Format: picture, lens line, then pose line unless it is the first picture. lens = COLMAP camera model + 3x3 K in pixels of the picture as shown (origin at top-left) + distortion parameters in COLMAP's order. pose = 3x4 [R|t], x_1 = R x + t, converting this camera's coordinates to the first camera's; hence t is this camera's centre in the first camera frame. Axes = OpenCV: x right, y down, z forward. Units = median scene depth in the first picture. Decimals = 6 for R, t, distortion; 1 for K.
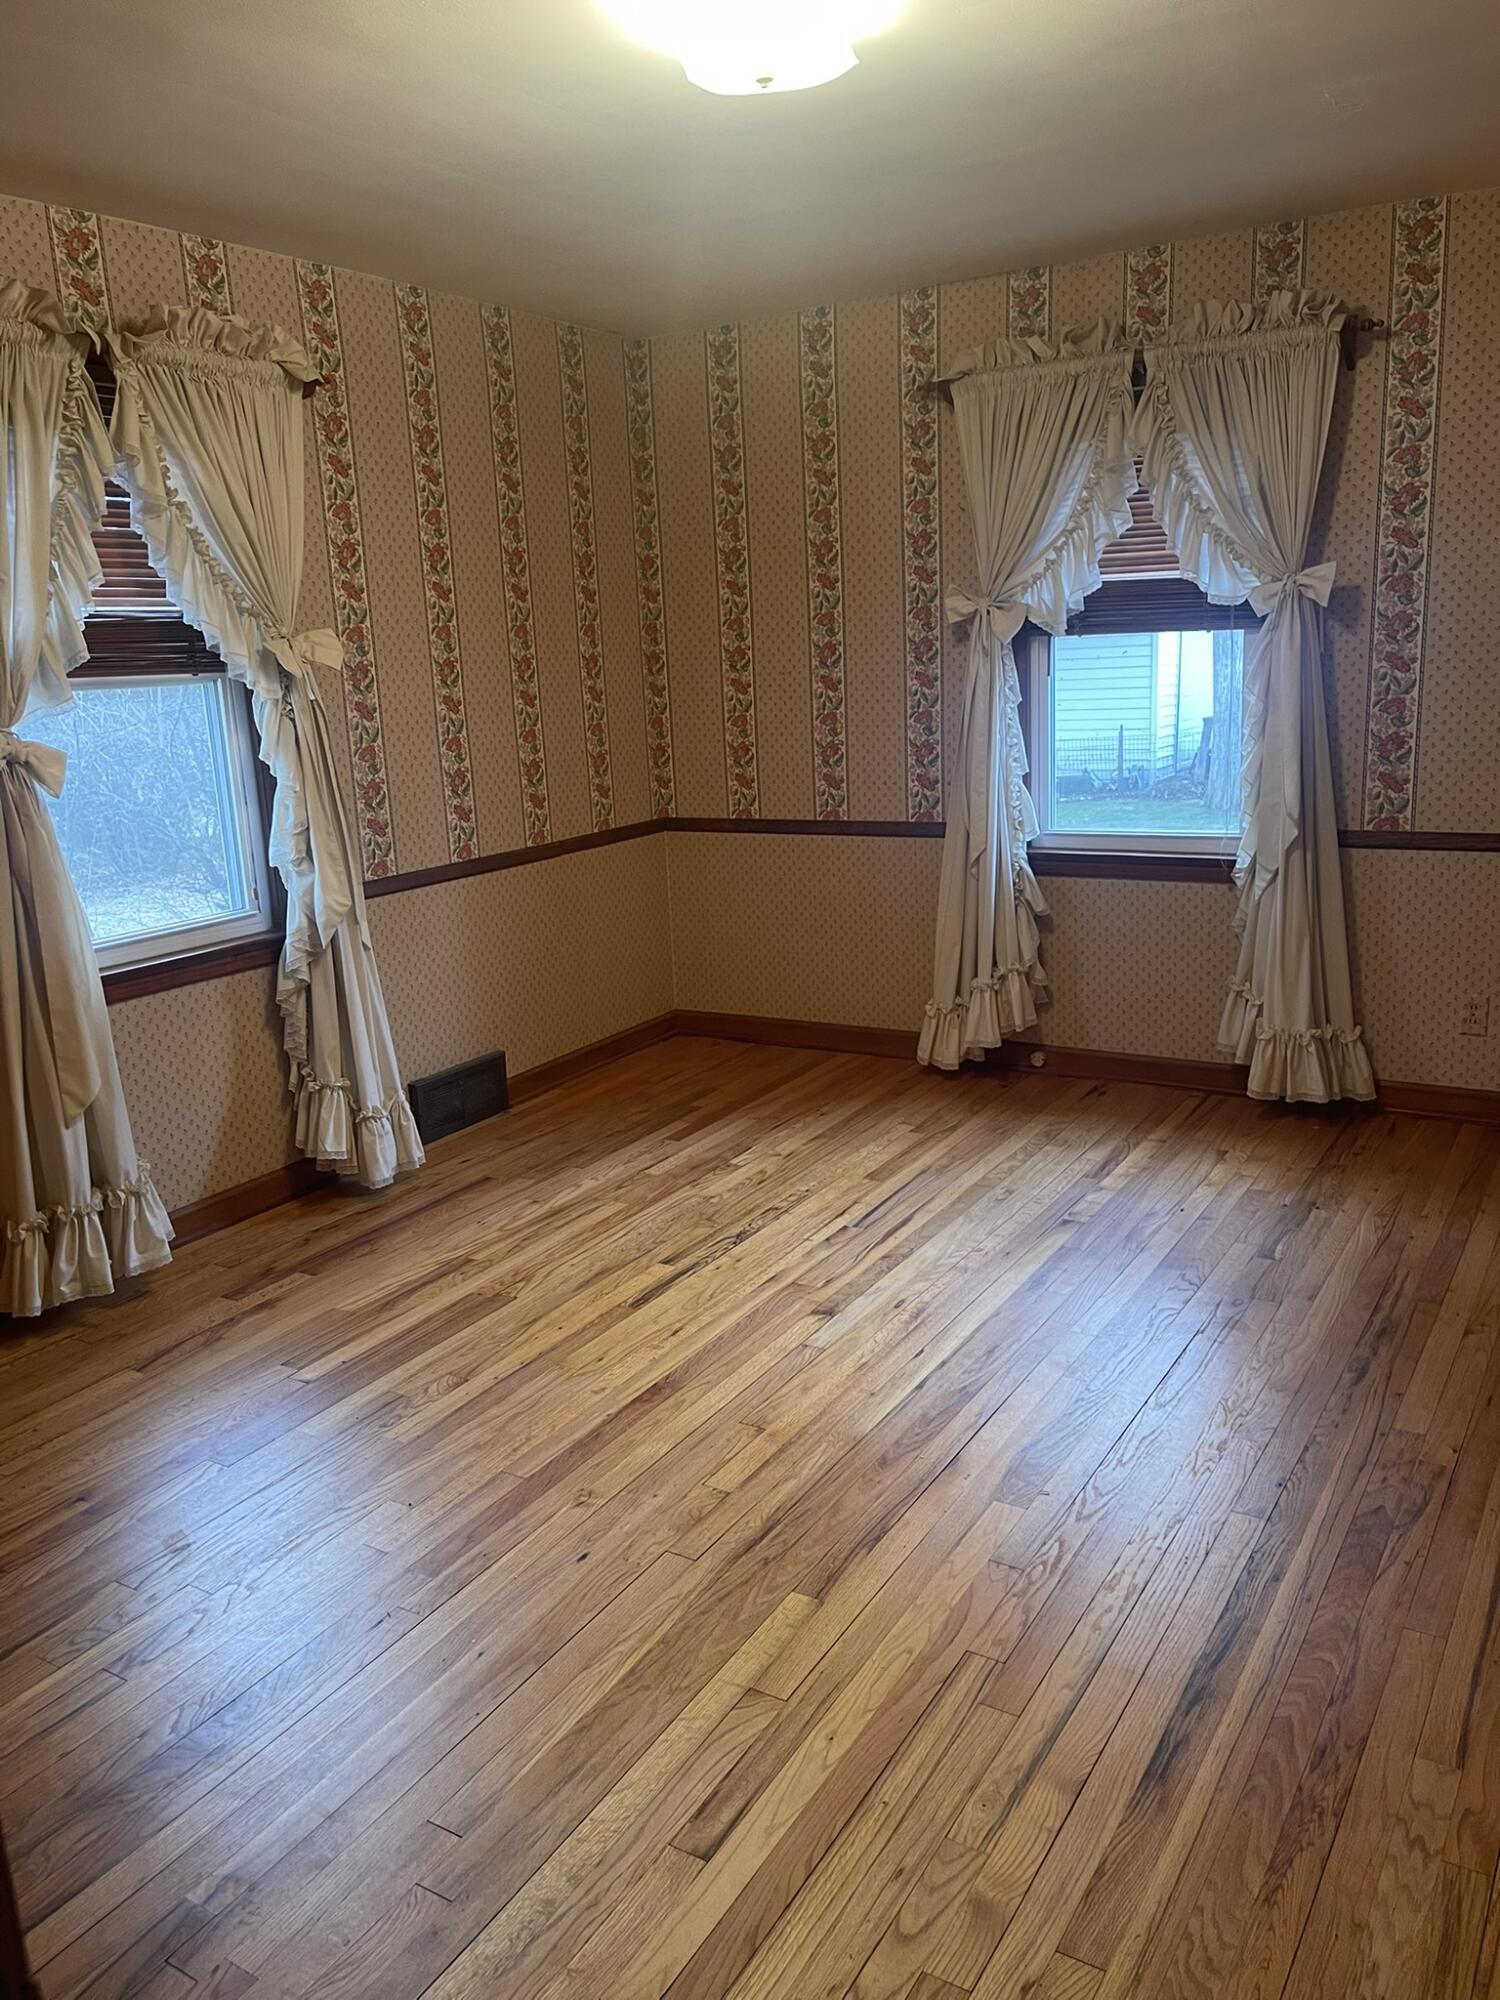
lens RADIAL K [[1514.9, 0, 741.4], [0, 1514.9, 1007.7], [0, 0, 1]] dist [0.051091, -0.065498]
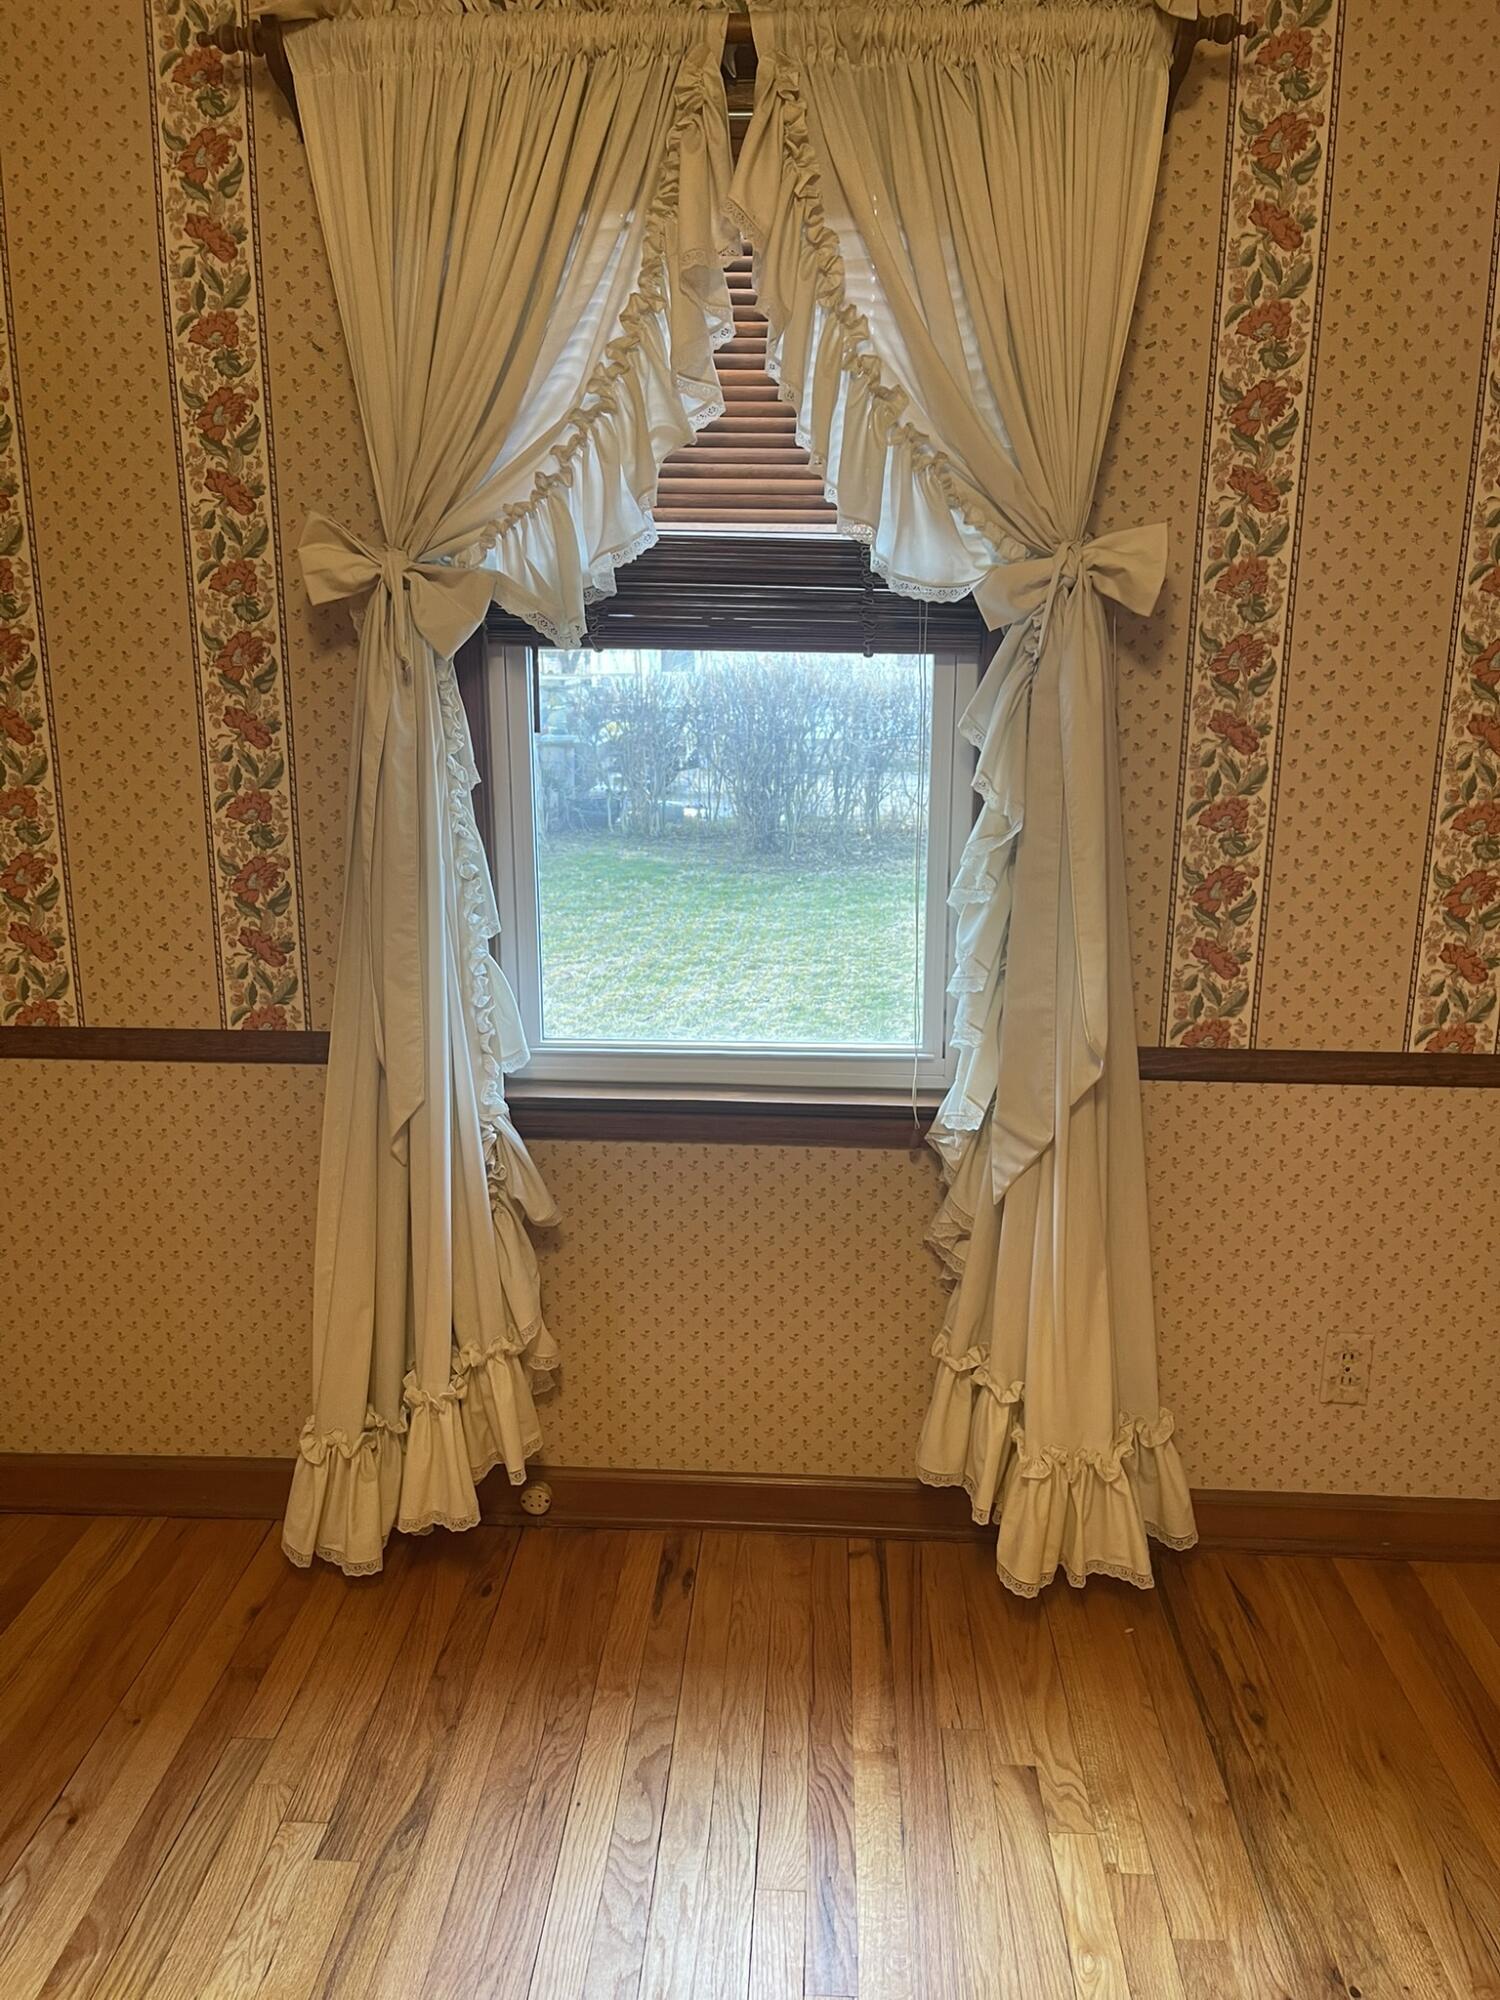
lens RADIAL K [[1514.9, 0, 759.6], [0, 1514.9, 1006.8], [0, 0, 1]] dist [0.051091, -0.065498]
pose [[0.872627, -0.061078, 0.484553, 0.031441], [0.068192, 0.997668, 0.002951, -0.136592], [-0.483603, 0.030467, 0.874757, 0.588412]]
